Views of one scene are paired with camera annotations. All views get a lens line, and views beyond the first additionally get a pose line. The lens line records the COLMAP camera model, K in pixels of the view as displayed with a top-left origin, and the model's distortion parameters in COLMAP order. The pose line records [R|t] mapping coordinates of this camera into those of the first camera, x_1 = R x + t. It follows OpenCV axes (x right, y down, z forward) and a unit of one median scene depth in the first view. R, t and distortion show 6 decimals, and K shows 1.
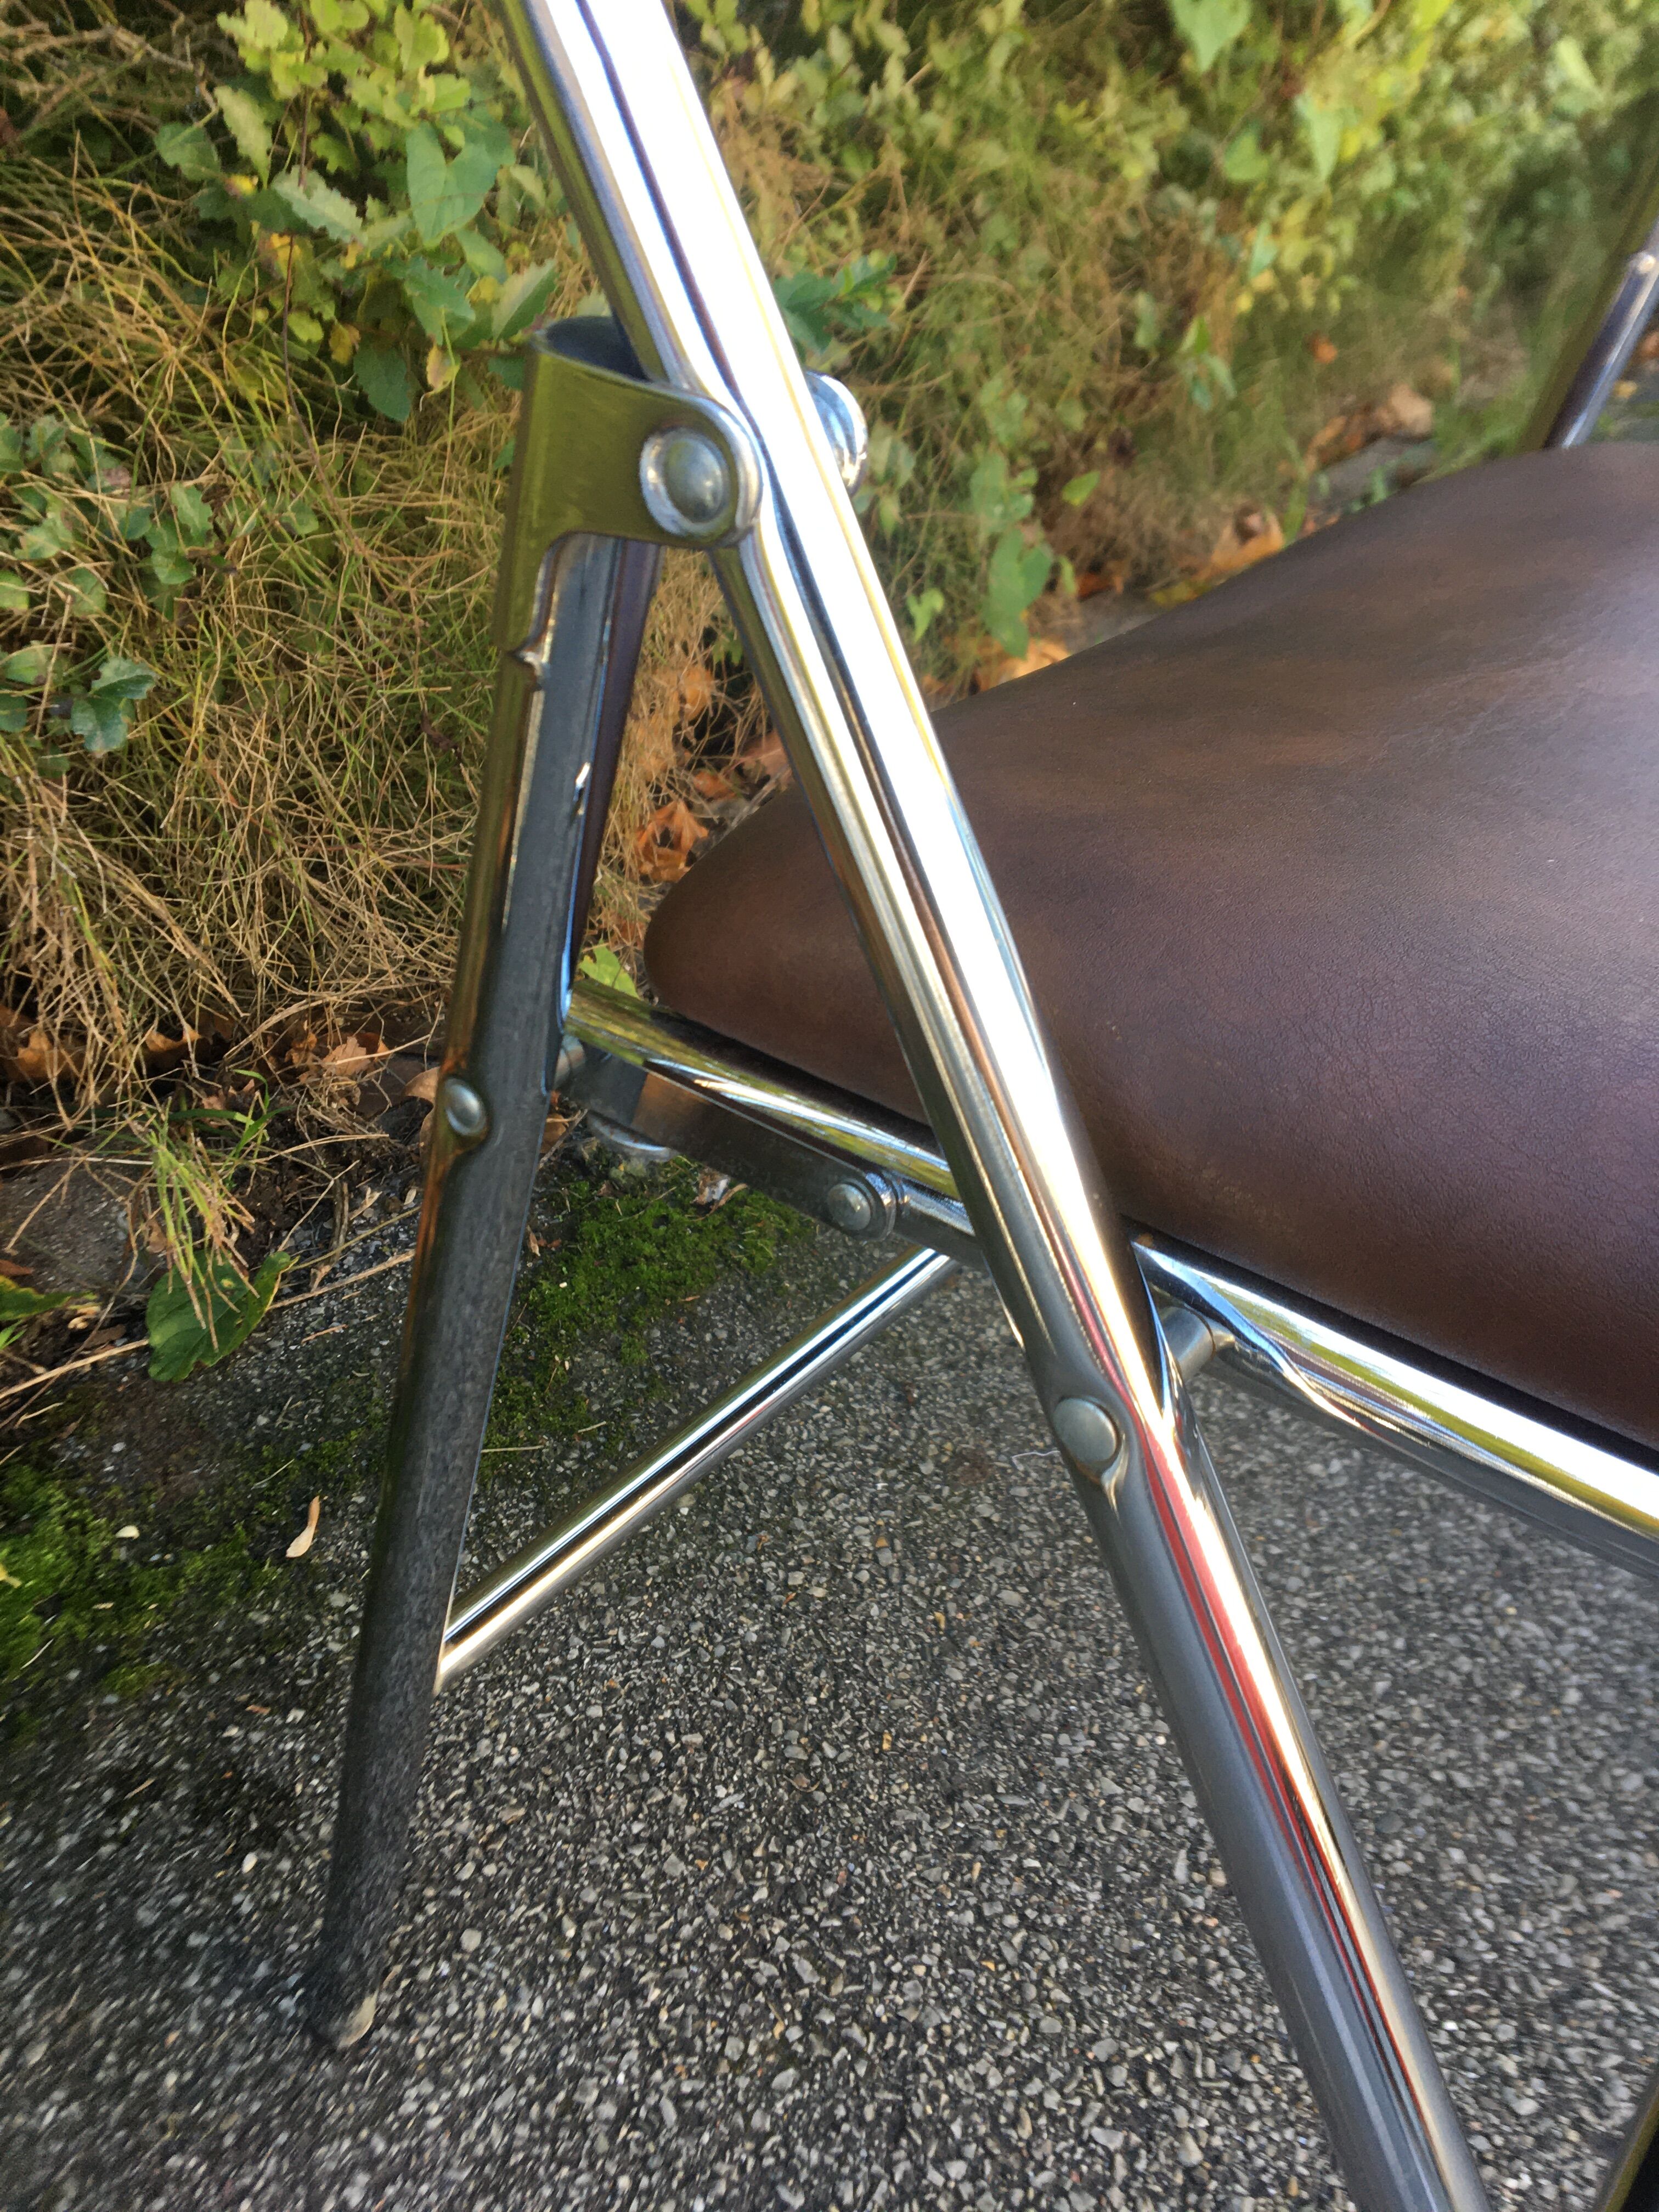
lens RADIAL K [[1883.2, 0, 829.4], [0, 1883.2, 1103.7], [0, 0, 1]] dist [0.066450, -0.080624]
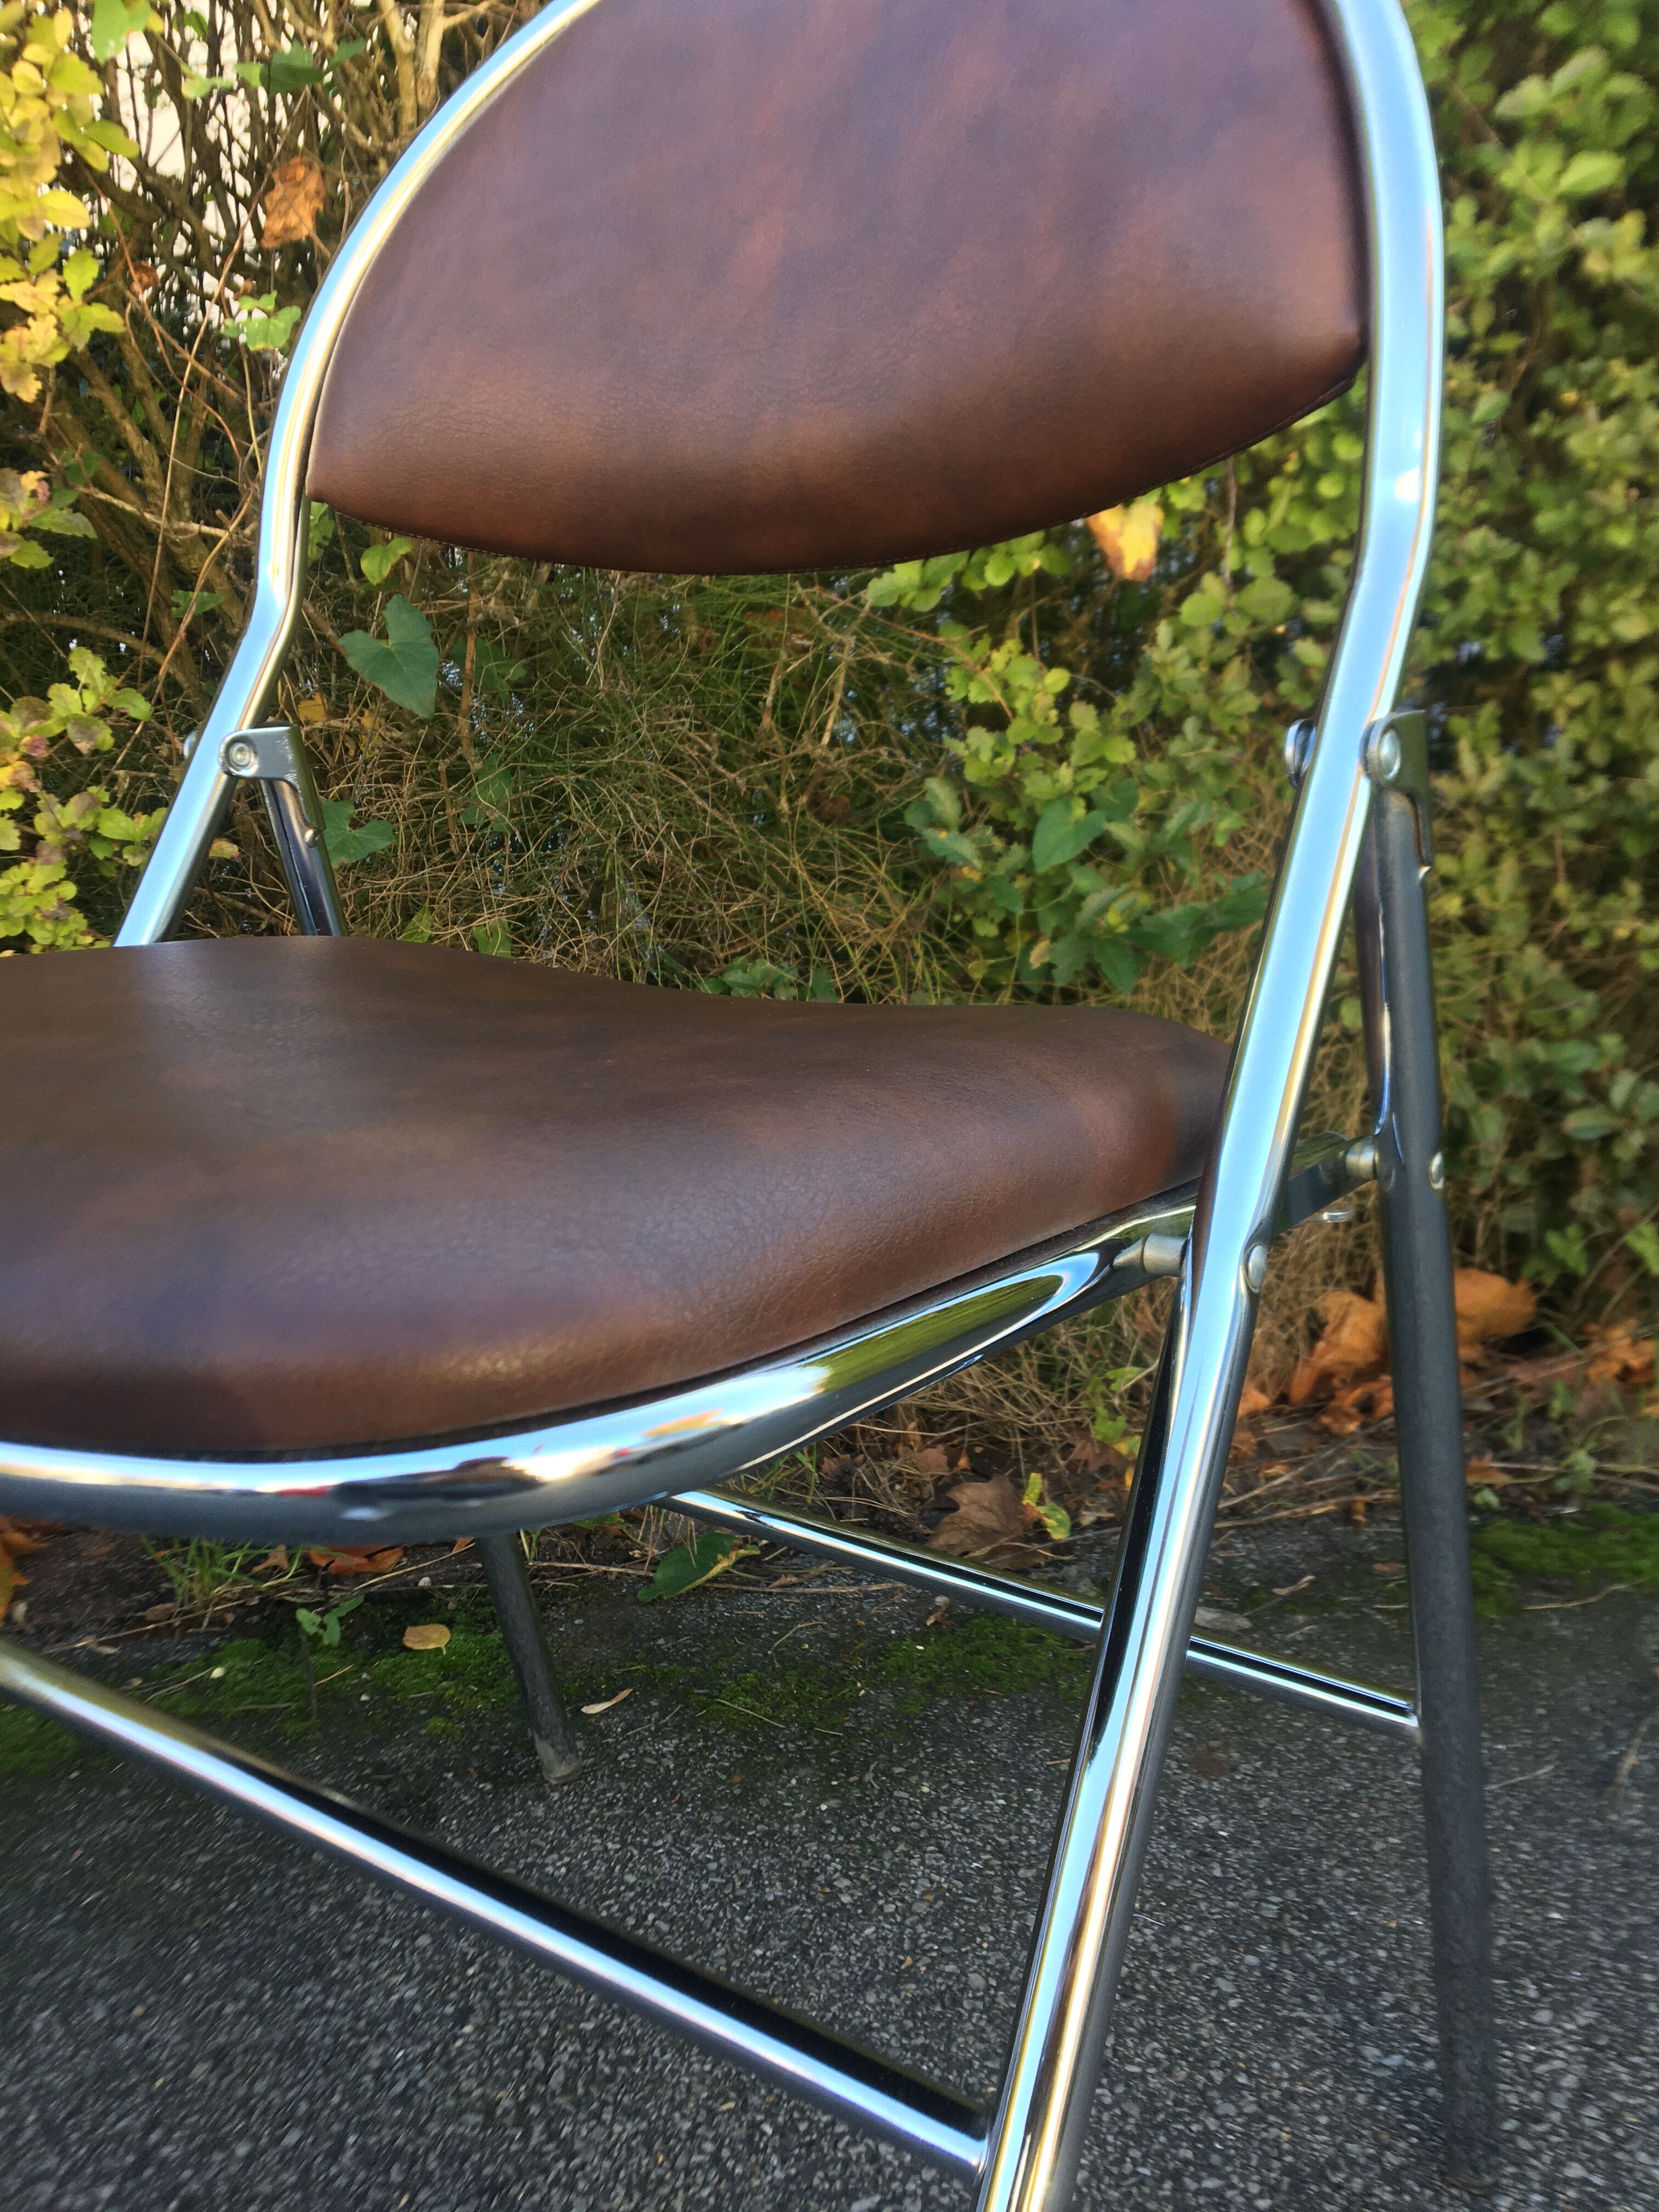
lens RADIAL K [[1883.2, 0, 837.8], [0, 1883.2, 1107.4], [0, 0, 1]] dist [0.066450, -0.080624]
pose [[0.686687, 0.096233, -0.720555, 0.879608], [-0.361771, 0.904980, -0.223903, 0.098455], [0.630541, 0.414428, 0.656253, 0.058569]]
